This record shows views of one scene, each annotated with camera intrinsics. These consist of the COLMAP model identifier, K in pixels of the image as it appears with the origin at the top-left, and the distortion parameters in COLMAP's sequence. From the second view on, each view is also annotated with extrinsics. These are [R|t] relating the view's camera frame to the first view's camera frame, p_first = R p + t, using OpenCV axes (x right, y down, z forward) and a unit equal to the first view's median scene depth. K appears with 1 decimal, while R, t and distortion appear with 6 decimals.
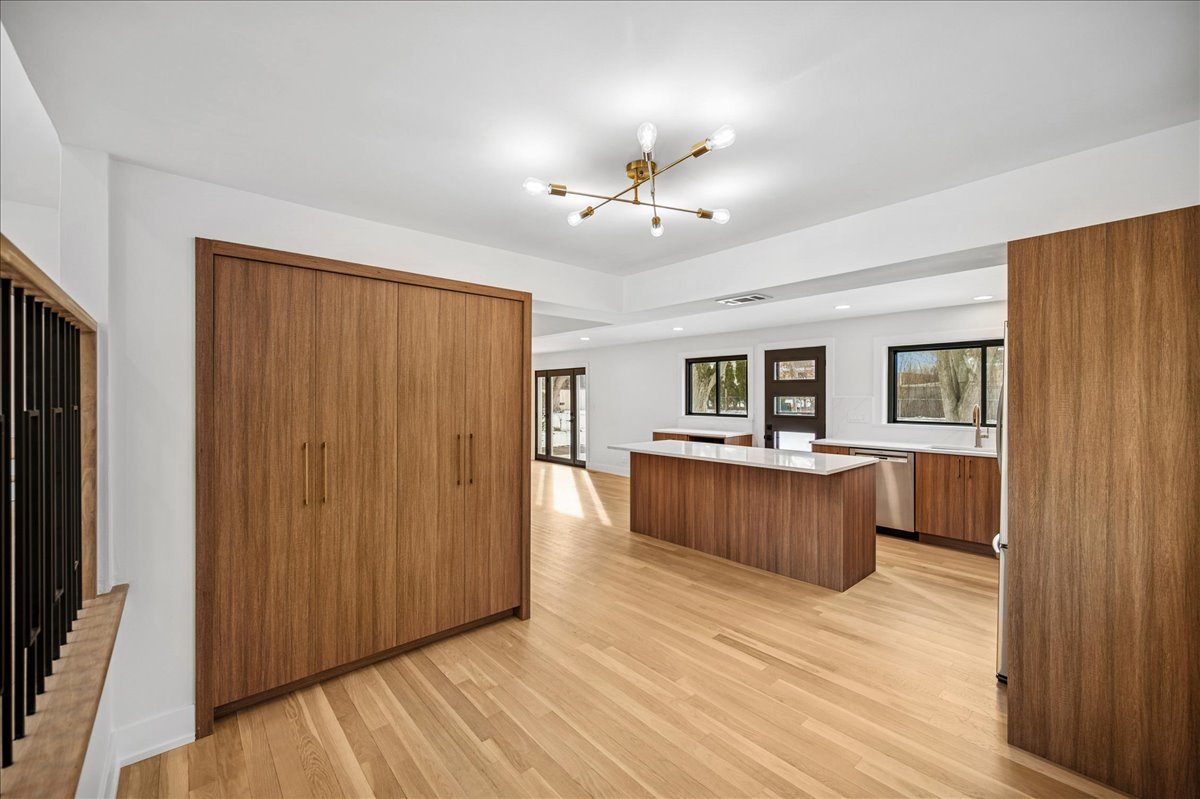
lens RADIAL K [[479.6, 0, 600.8], [0, 479.6, 402.5], [0, 0, 1]] dist [-0.001464, -0.000800]
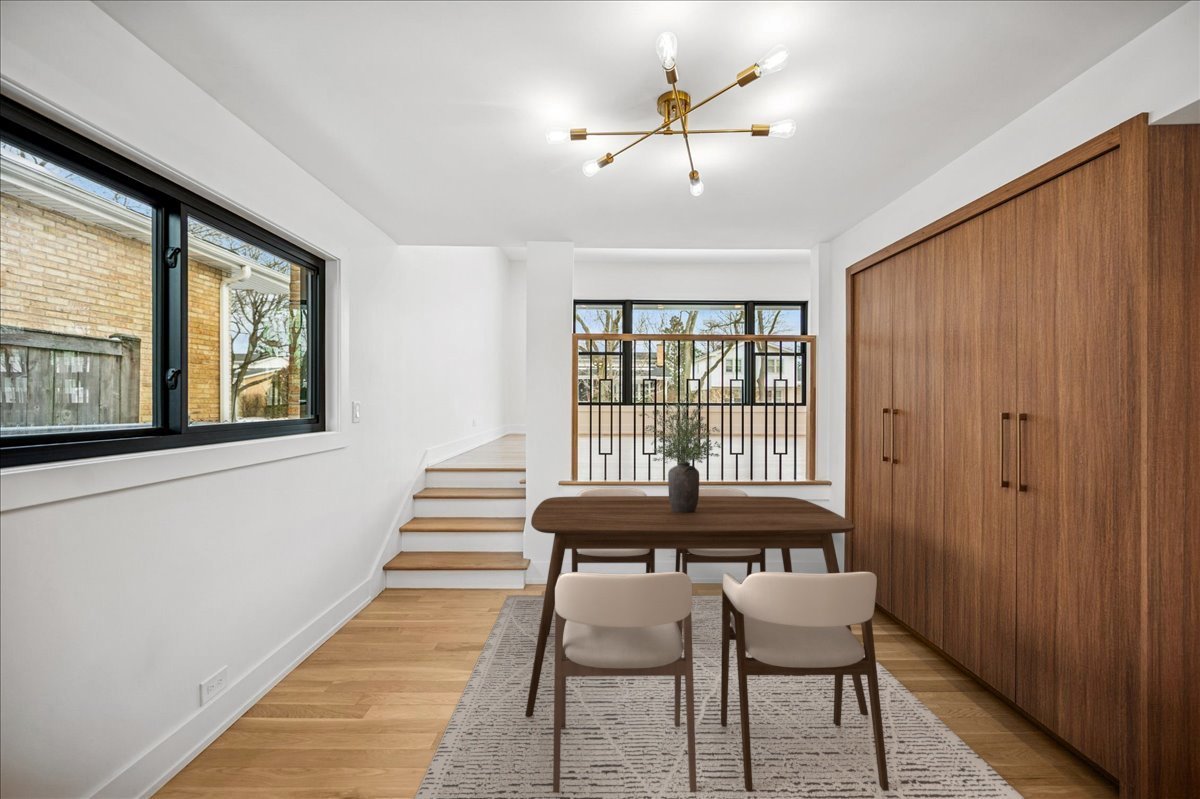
lens RADIAL K [[479.6, 0, 599.5], [0, 479.6, 396.0], [0, 0, 1]] dist [-0.001464, -0.000800]
pose [[-0.661153, -0.004984, -0.750235, 0.589709], [-0.012074, 0.999919, 0.003998, 0.047154], [0.750154, 0.011702, -0.661160, 1.017785]]
